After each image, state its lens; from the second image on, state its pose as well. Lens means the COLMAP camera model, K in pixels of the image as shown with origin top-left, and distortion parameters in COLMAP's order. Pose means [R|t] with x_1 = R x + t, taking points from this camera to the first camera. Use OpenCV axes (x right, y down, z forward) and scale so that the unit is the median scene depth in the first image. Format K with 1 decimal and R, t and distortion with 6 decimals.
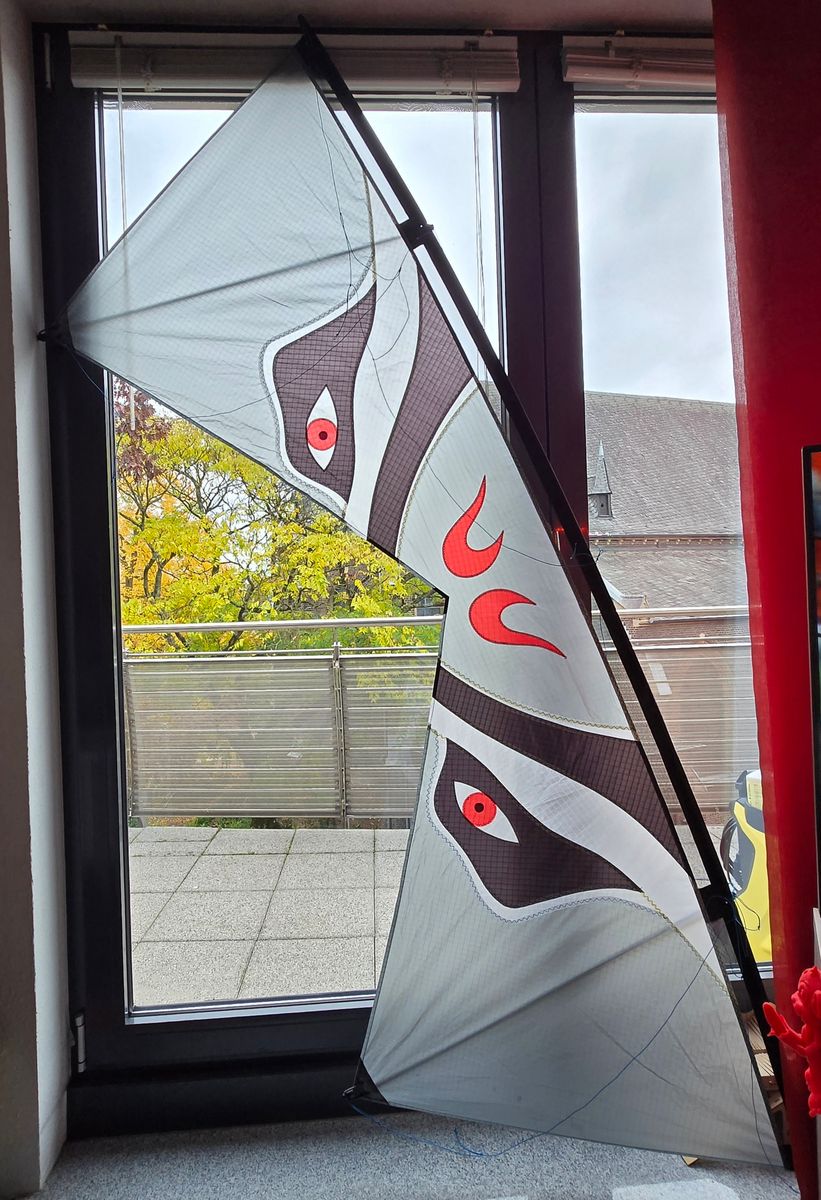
lens RADIAL K [[553.4, 0, 408.4], [0, 553.4, 601.6], [0, 0, 1]] dist [-0.001336, 0.000355]
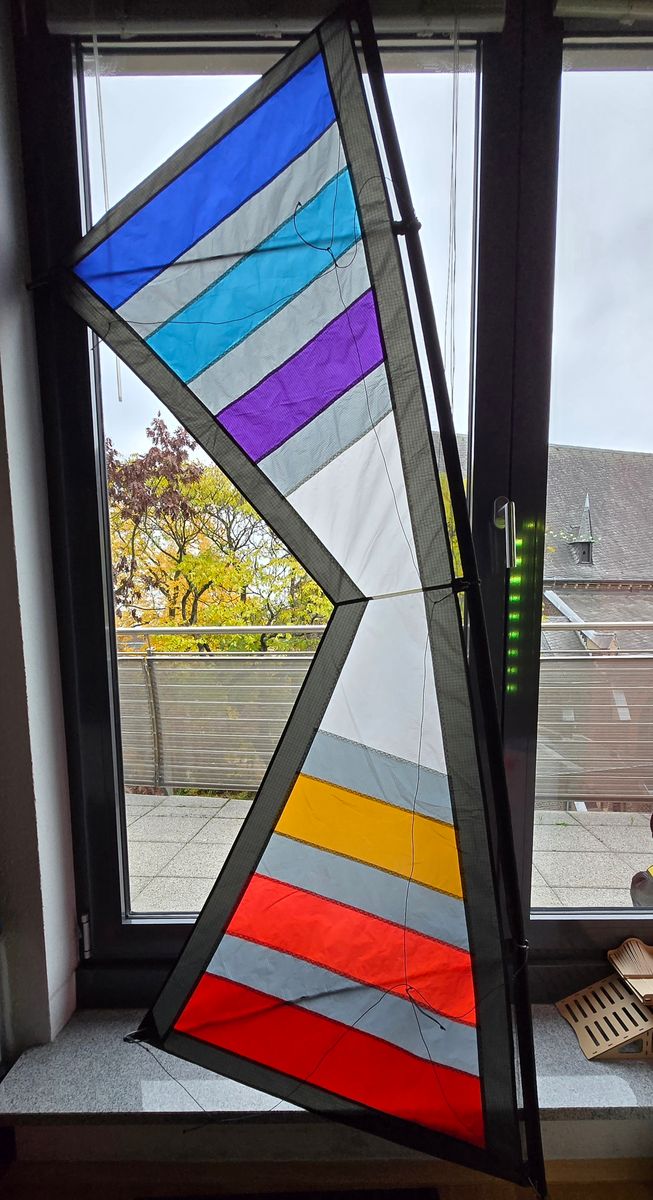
lens RADIAL K [[526.8, 0, 329.2], [0, 526.8, 599.2], [0, 0, 1]] dist [0.000620, 0.001152]
pose [[0.998492, 0.037154, -0.040413, -0.116098], [-0.032542, 0.993472, 0.109335, -0.180484], [0.044212, -0.107855, 0.993183, -0.089574]]
